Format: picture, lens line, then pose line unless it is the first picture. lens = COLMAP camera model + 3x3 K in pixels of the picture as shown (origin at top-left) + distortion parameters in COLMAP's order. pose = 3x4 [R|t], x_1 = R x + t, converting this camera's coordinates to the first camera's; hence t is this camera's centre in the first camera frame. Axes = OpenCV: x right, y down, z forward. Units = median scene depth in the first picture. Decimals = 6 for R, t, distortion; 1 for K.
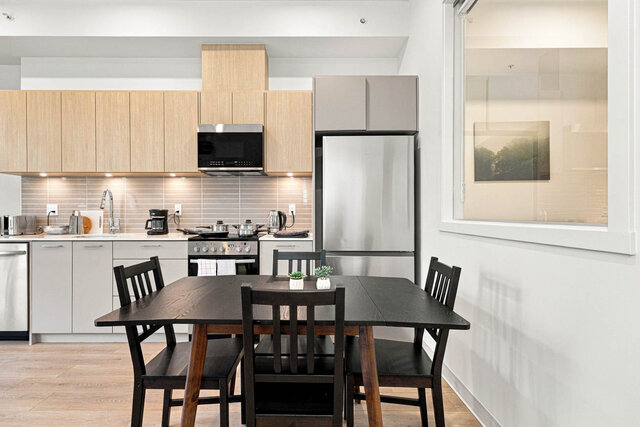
lens RADIAL K [[310.9, 0, 309.4], [0, 310.9, 215.1], [0, 0, 1]] dist [0.004538, 0.000680]
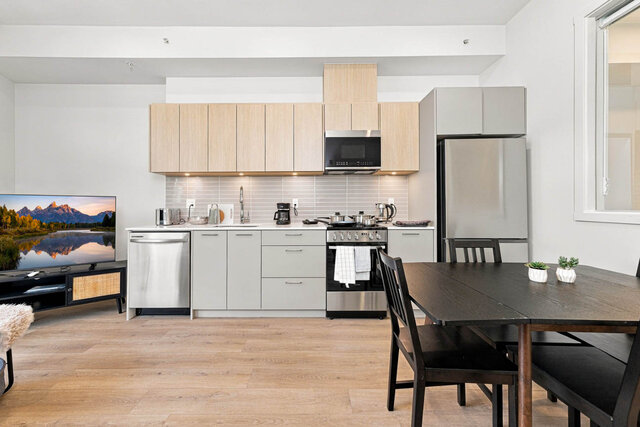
lens RADIAL K [[239.3, 0, 316.5], [0, 239.3, 204.5], [0, 0, 1]] dist [0.000635, 0.000130]
pose [[0.999990, -0.004360, -0.000808, -0.393123], [0.004352, 0.999948, -0.009206, -0.003712], [0.000848, 0.009202, 0.999957, 0.096631]]
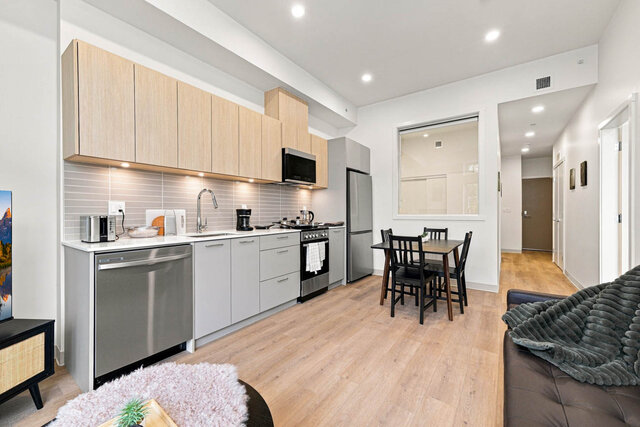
lens RADIAL K [[258.0, 0, 313.7], [0, 258.0, 214.1], [0, 0, 1]] dist [0.001454, 0.000120]
pose [[0.592771, -0.006669, 0.805344, -1.204745], [0.005273, 0.999976, 0.004399, -0.002571], [-0.805354, 0.001639, 0.592792, 0.230454]]
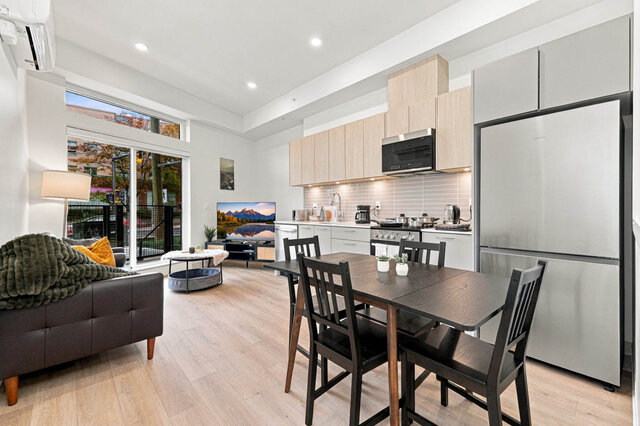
lens RADIAL K [[273.9, 0, 320.0], [0, 273.9, 210.7], [0, 0, 1]] dist [0.002271, 0.000251]
pose [[0.673572, 0.001960, -0.739119, 0.307308], [0.001065, 0.999993, 0.003623, 0.001364], [0.739121, -0.003227, 0.673565, 0.045153]]
